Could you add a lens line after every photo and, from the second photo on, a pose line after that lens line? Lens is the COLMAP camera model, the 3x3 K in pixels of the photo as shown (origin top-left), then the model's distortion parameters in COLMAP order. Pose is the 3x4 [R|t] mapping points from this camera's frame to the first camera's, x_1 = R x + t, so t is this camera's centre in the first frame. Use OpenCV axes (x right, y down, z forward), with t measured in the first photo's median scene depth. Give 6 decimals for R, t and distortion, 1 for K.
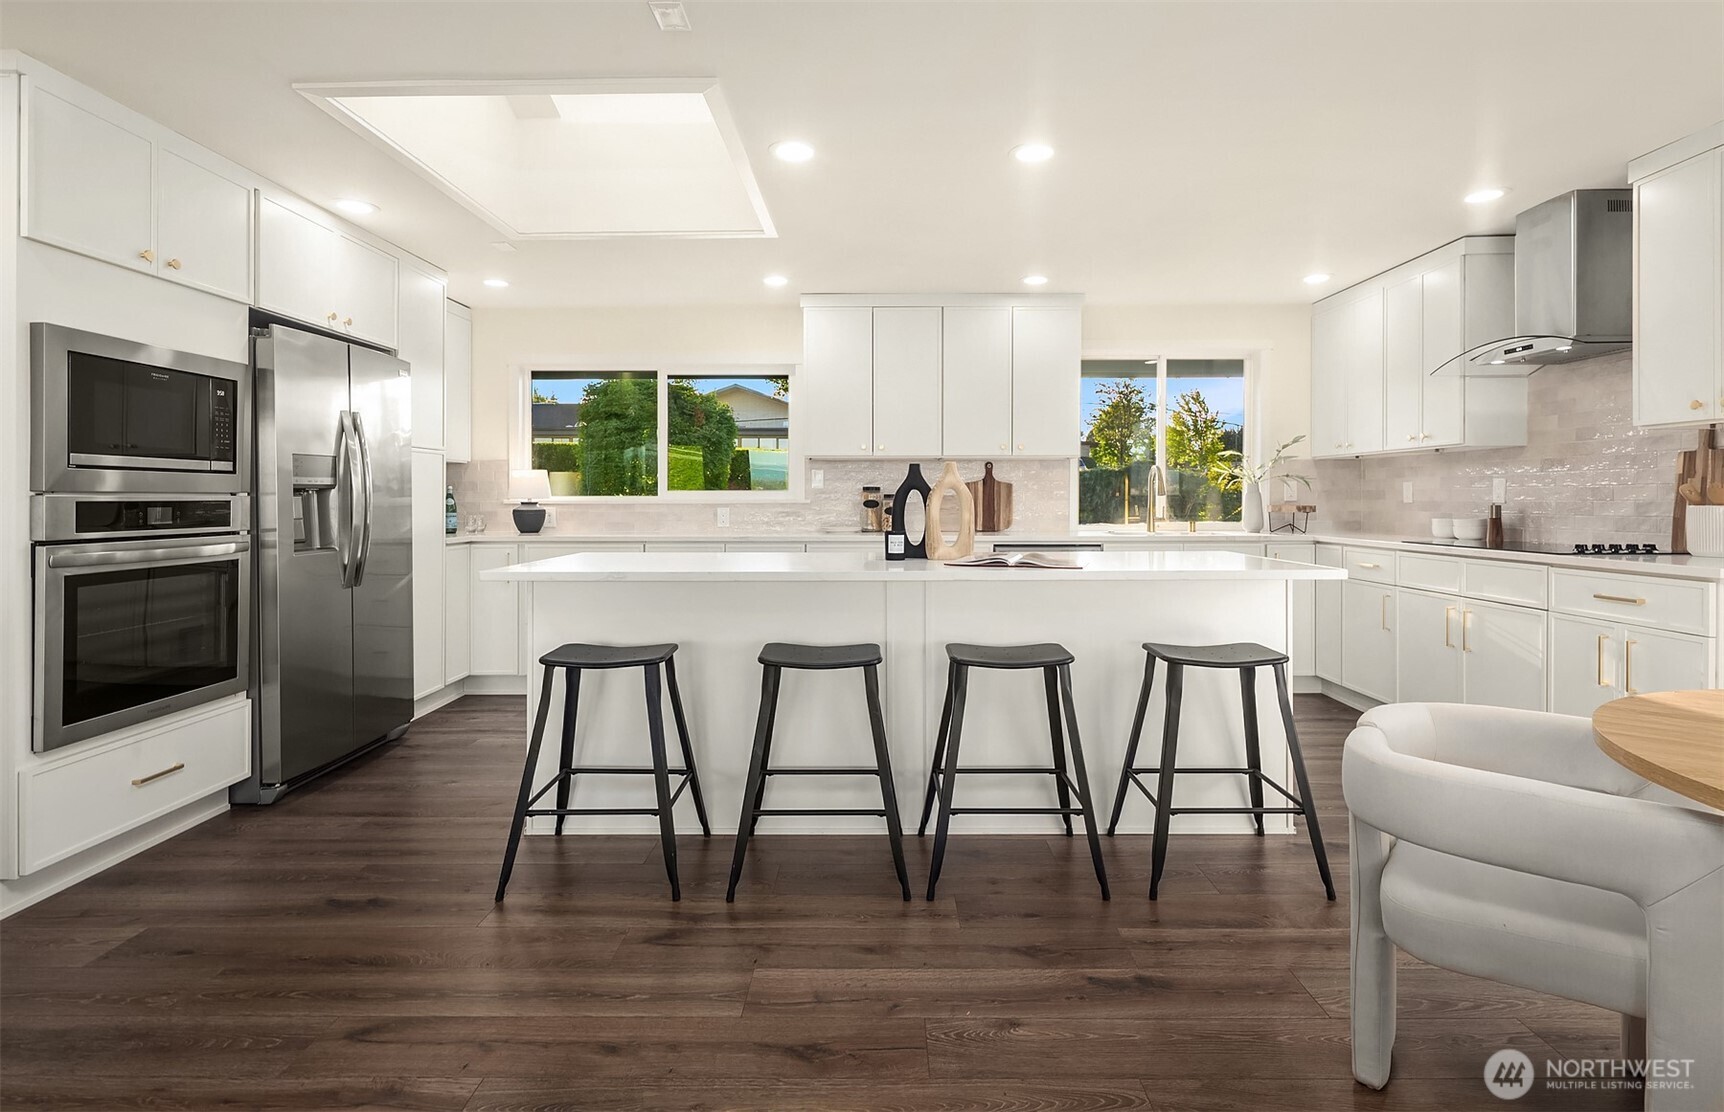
lens RADIAL K [[843.7, 0, 874.3], [0, 843.7, 502.7], [0, 0, 1]] dist [-0.001435, 0.000450]
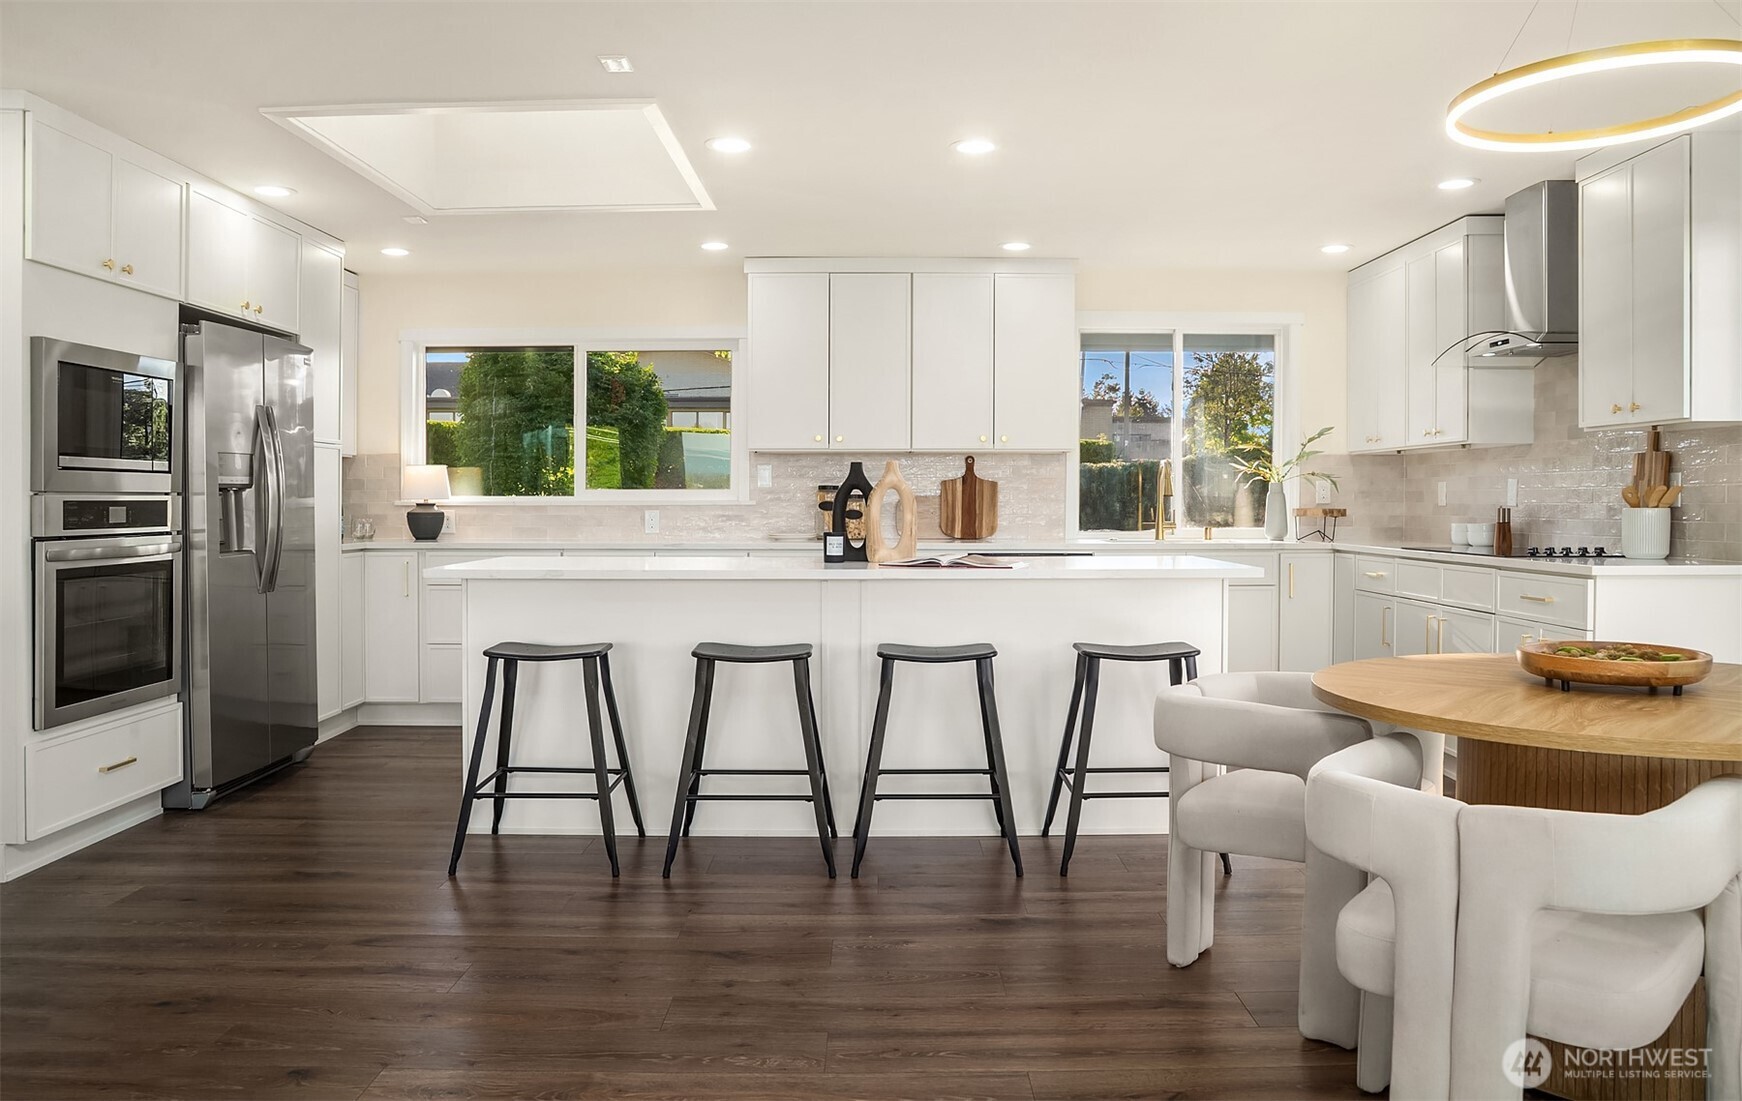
lens RADIAL K [[1273.9, 0, 875.0], [0, 1273.9, 509.2], [0, 0, 1]] dist [-0.119005, 0.098430]
pose [[0.999995, 0.001456, 0.002895, 0.064263], [-0.001462, 0.999997, 0.001883, 0.003509], [-0.002892, -0.001888, 0.999994, -0.434332]]
